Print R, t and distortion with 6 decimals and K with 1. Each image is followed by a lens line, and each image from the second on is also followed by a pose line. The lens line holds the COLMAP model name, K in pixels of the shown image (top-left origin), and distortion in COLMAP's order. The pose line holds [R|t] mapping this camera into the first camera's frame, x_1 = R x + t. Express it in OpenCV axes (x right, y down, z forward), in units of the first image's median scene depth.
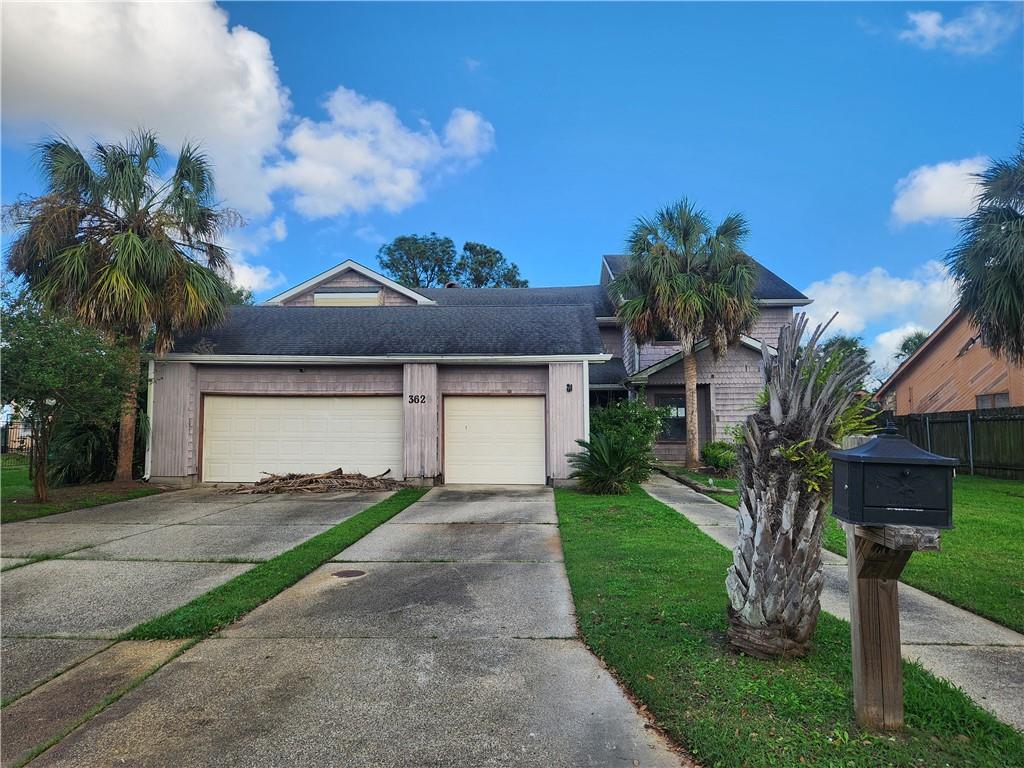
lens RADIAL K [[680.0, 0, 492.8], [0, 680.0, 383.2], [0, 0, 1]] dist [0.069793, -0.052244]
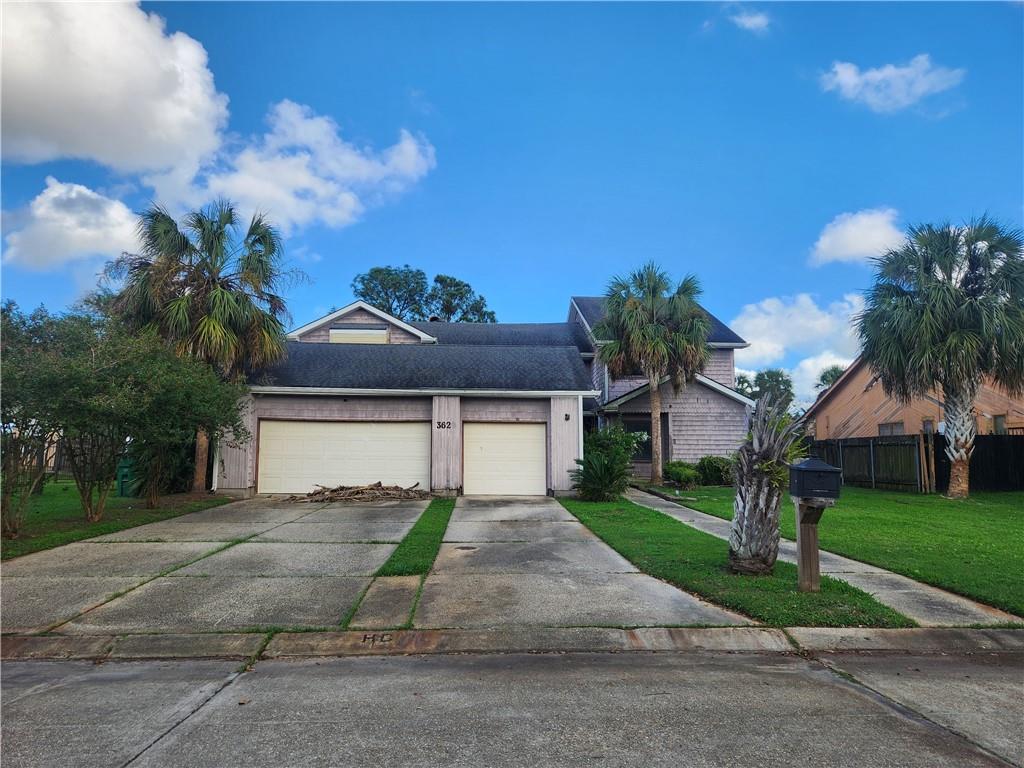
lens RADIAL K [[680.0, 0, 492.8], [0, 680.0, 383.2], [0, 0, 1]] dist [0.069793, -0.052244]
pose [[0.995951, 0.014409, 0.088731, -0.123661], [-0.011977, 0.999540, -0.027878, -0.017398], [-0.089091, 0.026702, 0.995665, -0.211609]]
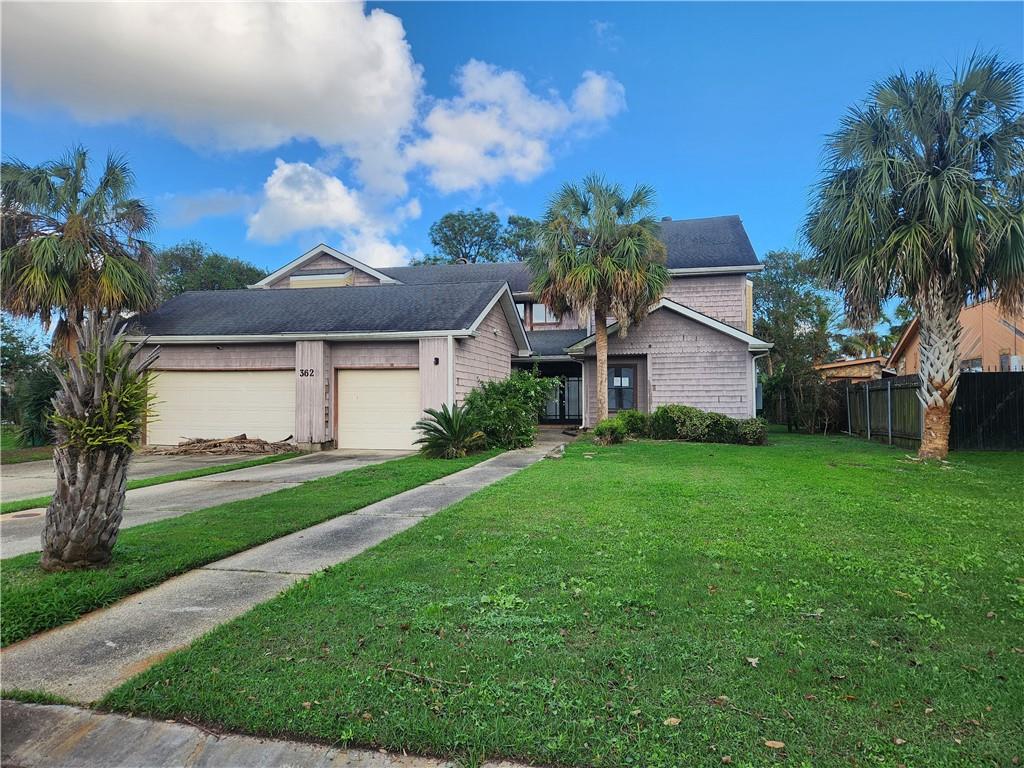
lens RADIAL K [[676.1, 0, 506.1], [0, 676.1, 383.3], [0, 0, 1]] dist [0.073063, -0.062892]
pose [[0.983584, -0.006514, -0.180332, 0.380749], [0.014698, 0.998920, 0.044087, -0.003385], [0.179850, -0.046014, 0.982617, -0.033319]]
